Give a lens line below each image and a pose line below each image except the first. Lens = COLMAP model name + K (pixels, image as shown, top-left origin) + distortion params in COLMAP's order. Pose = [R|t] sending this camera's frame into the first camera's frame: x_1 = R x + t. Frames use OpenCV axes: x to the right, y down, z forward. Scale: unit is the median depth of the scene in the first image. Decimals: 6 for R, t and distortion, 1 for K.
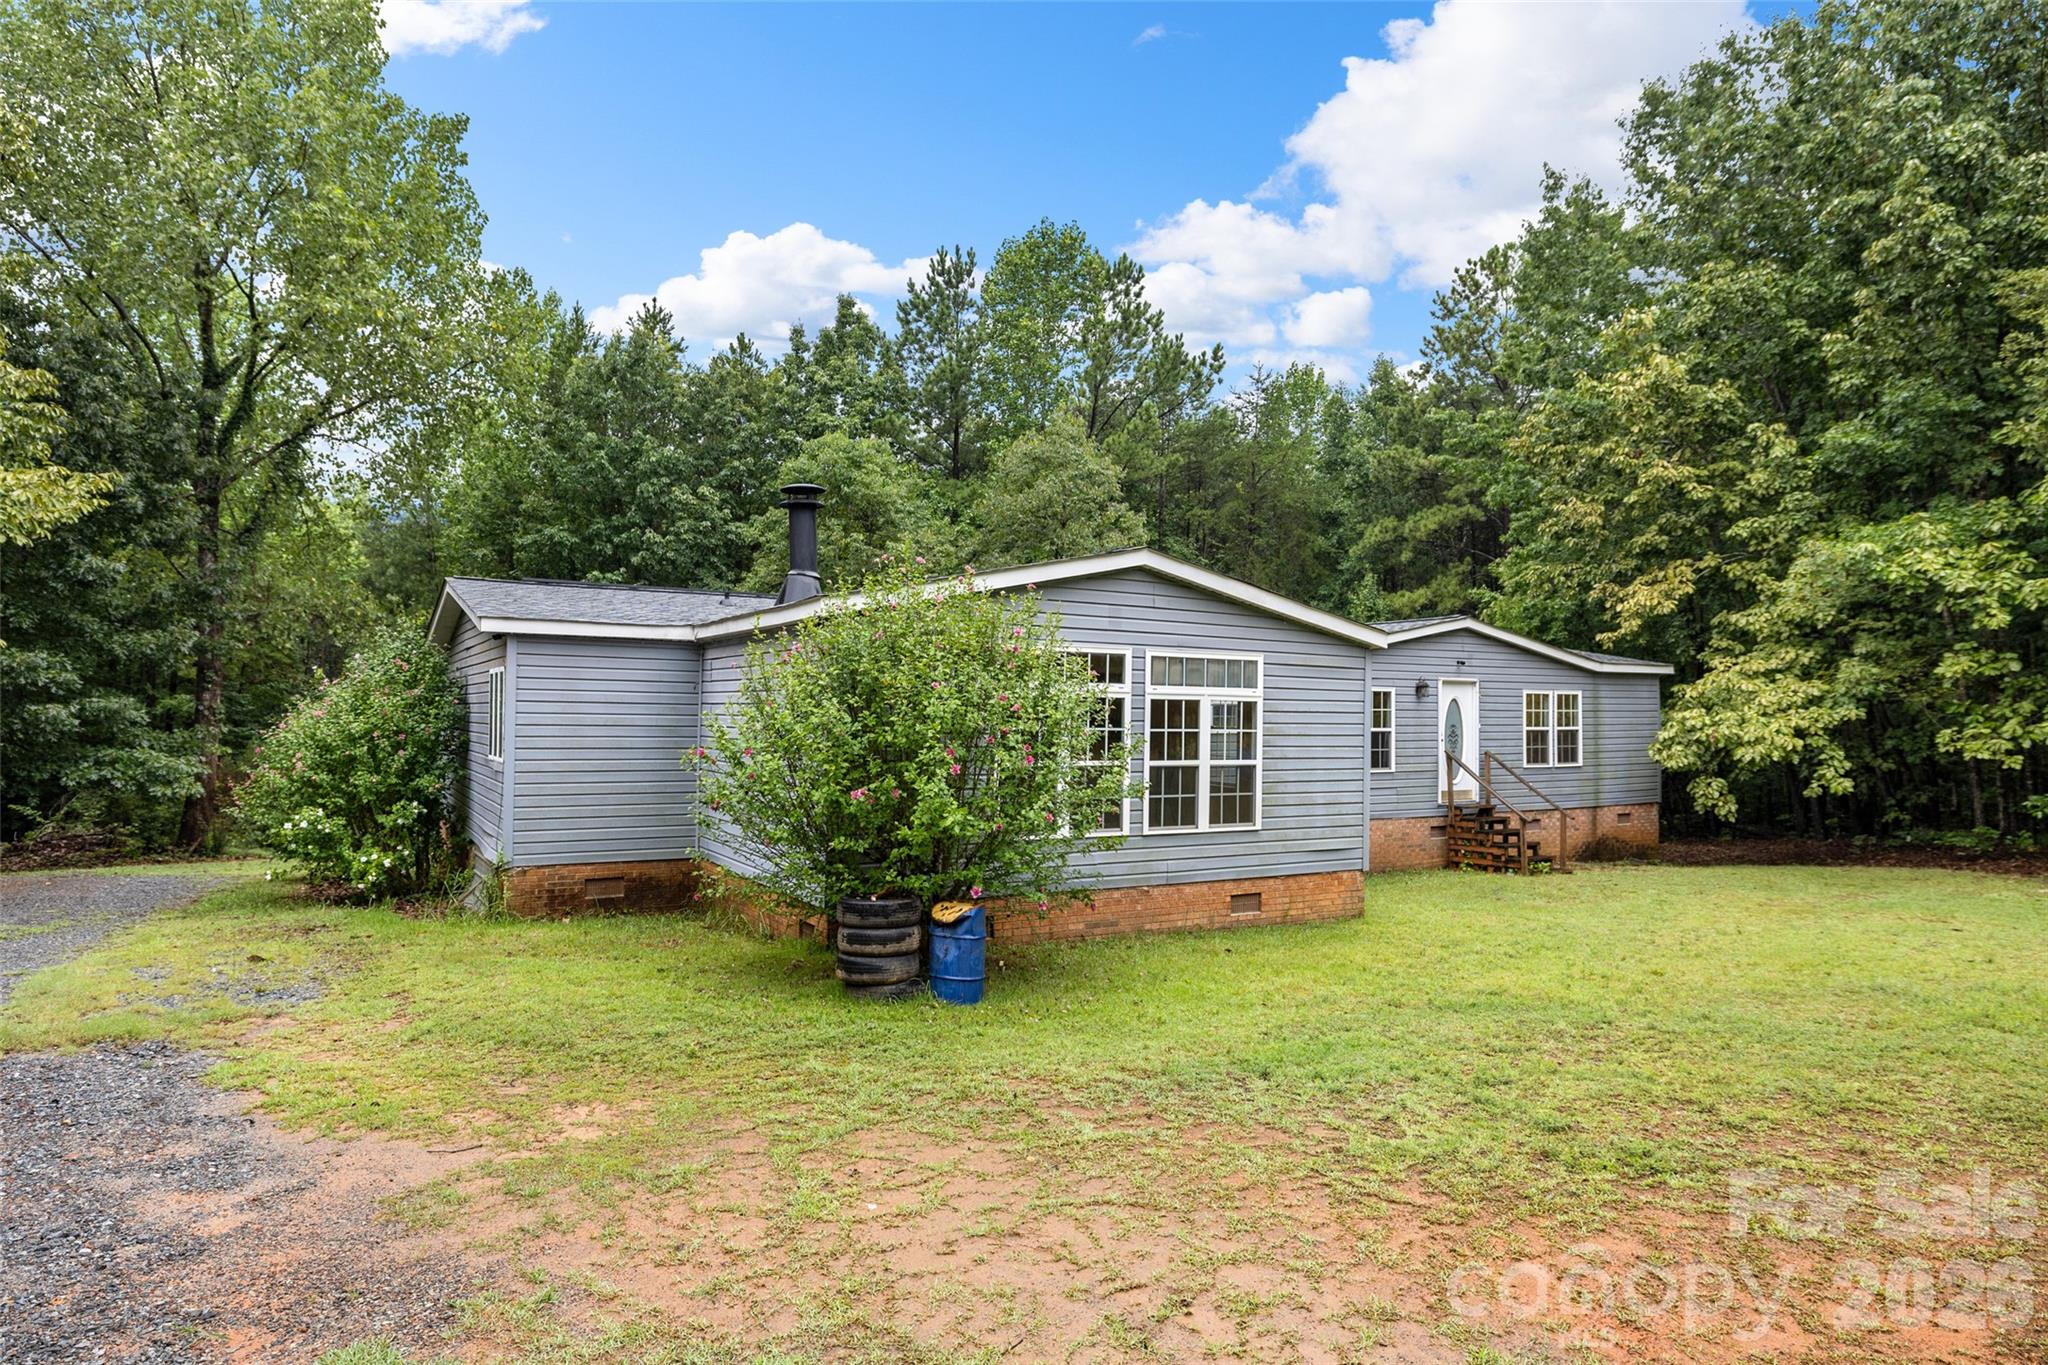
lens RADIAL K [[1175.4, 0, 1024.0], [0, 1175.4, 682.5], [0, 0, 1]] dist [0.013670, -0.000116]
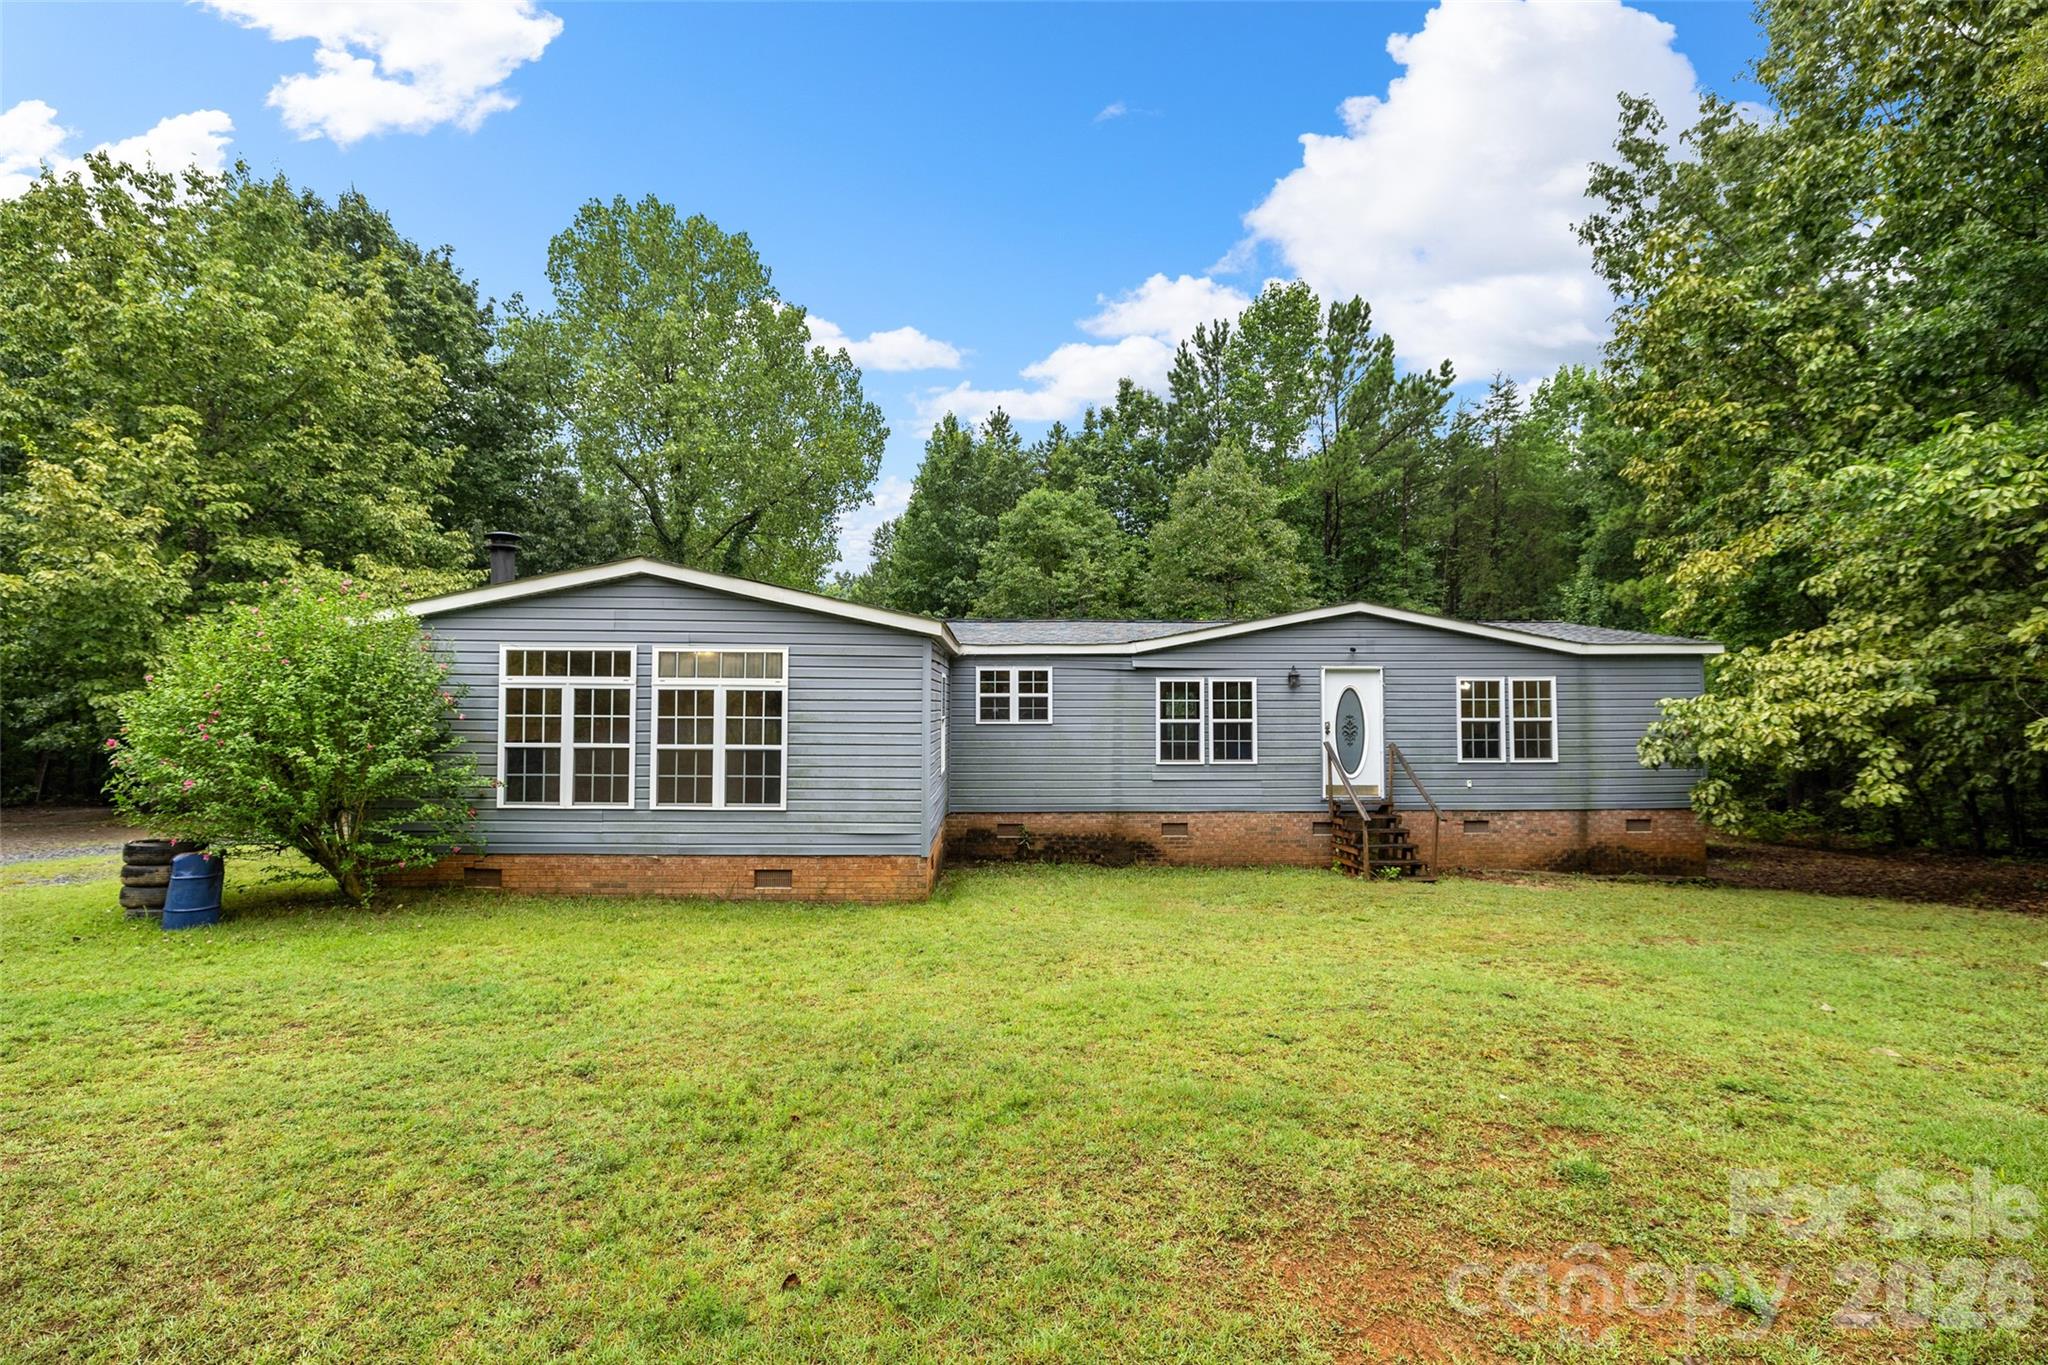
lens RADIAL K [[906.8, 0, 1024.0], [0, 906.8, 682.5], [0, 0, 1]] dist [-0.003081, 0.000291]
pose [[0.875393, -0.022746, -0.482876, 0.789692], [0.018026, 0.999734, -0.014413, 0.024496], [0.483075, 0.003913, 0.875570, 0.382189]]
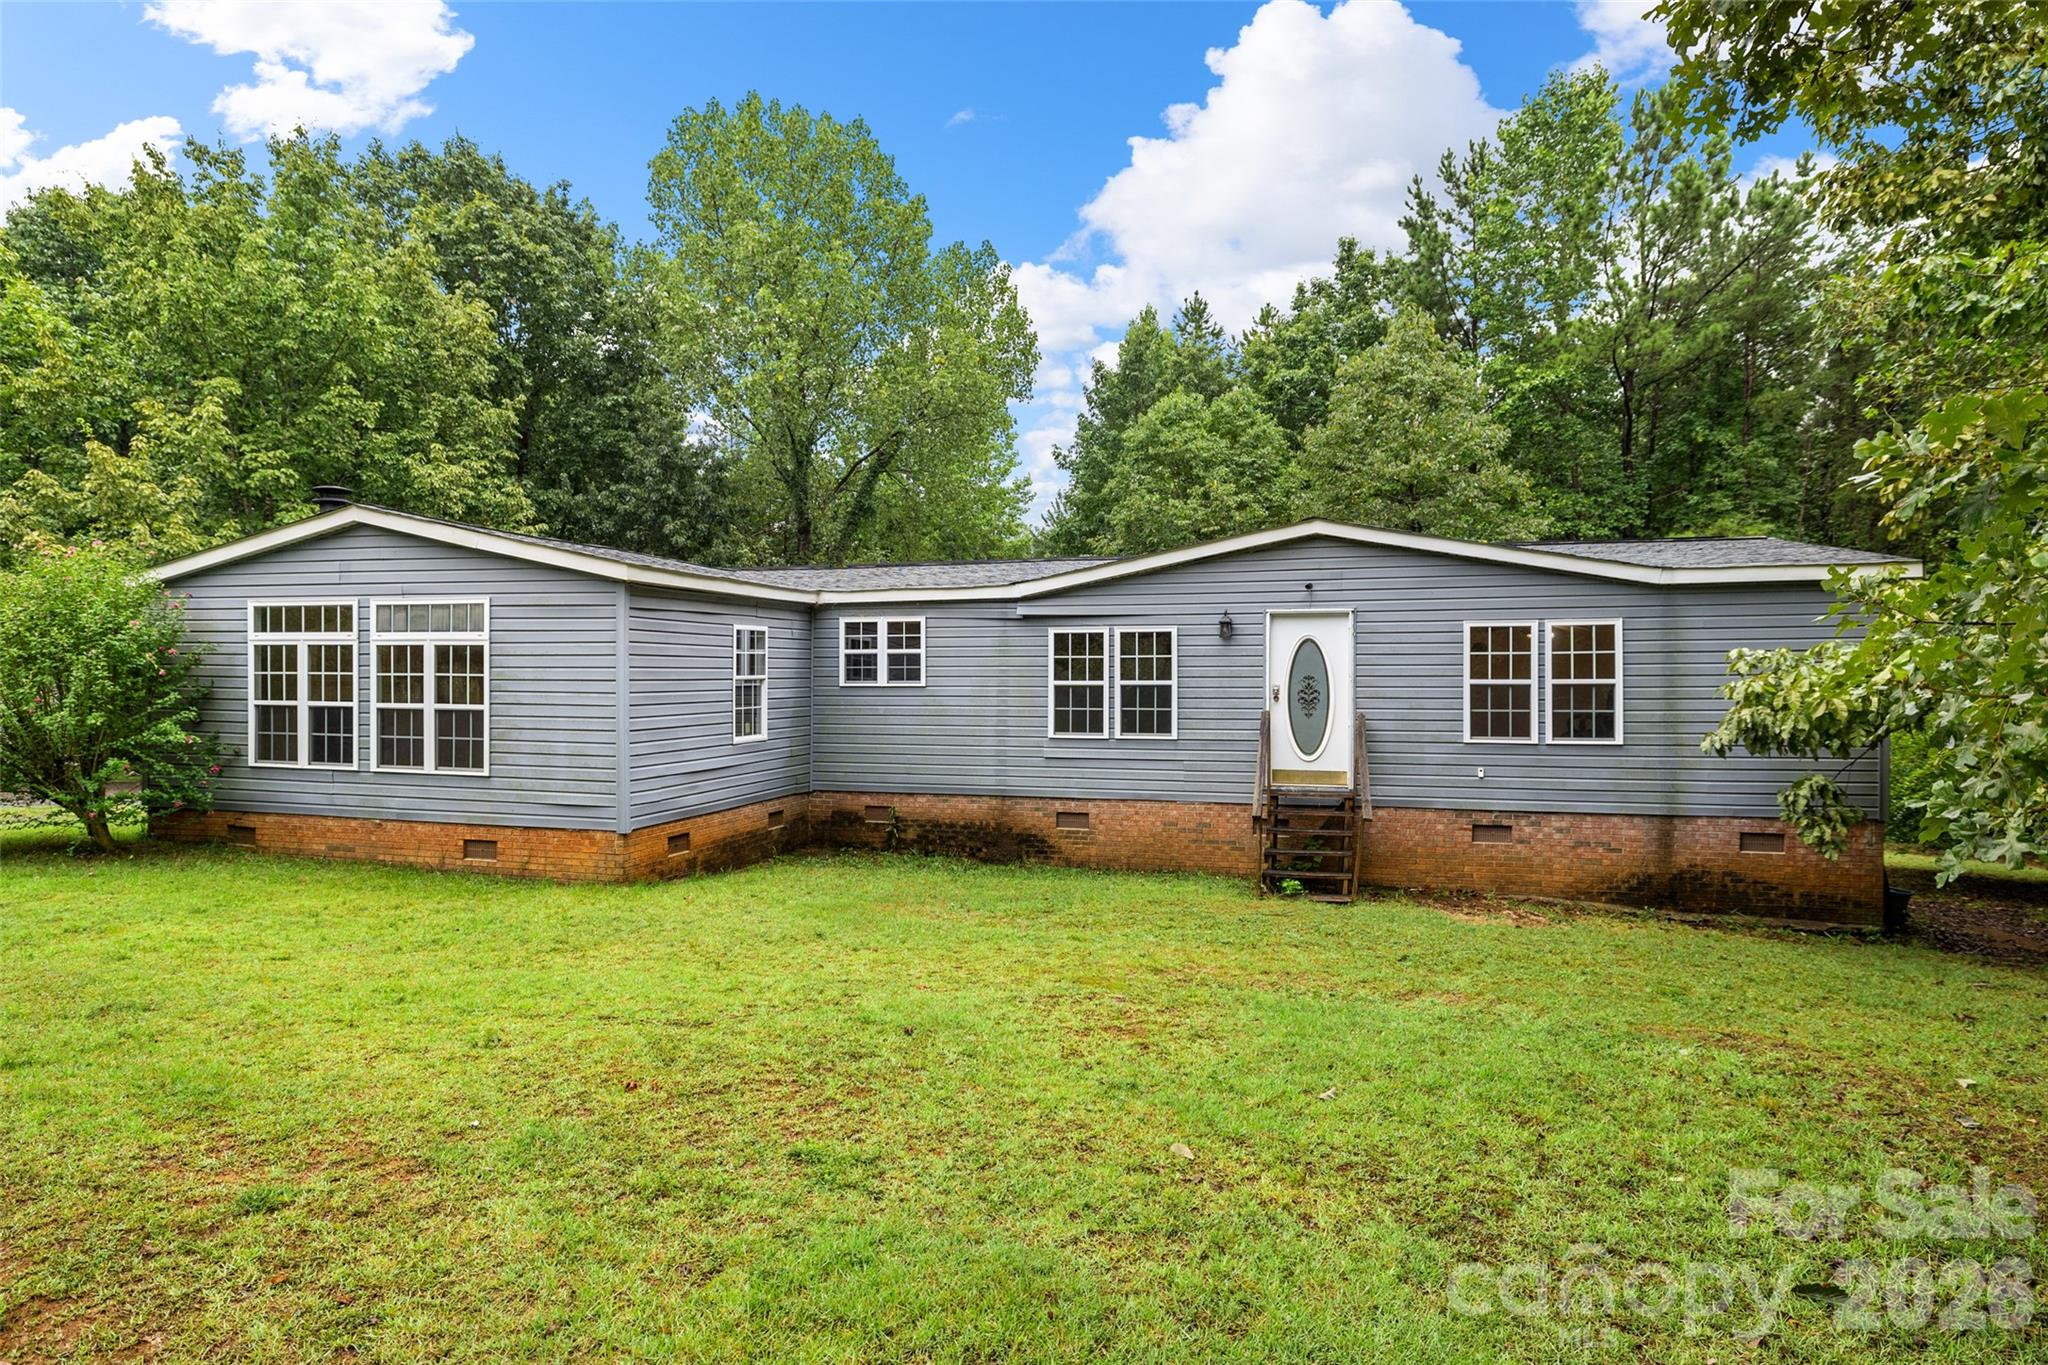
lens RADIAL K [[1115.6, 0, 1024.0], [0, 1115.6, 682.5], [0, 0, 1]] dist [0.011605, -0.014133]
pose [[0.687122, -0.005791, -0.726519, 1.179390], [0.021366, 0.999697, 0.012238, 0.045289], [0.726227, -0.023932, 0.687038, 0.686116]]
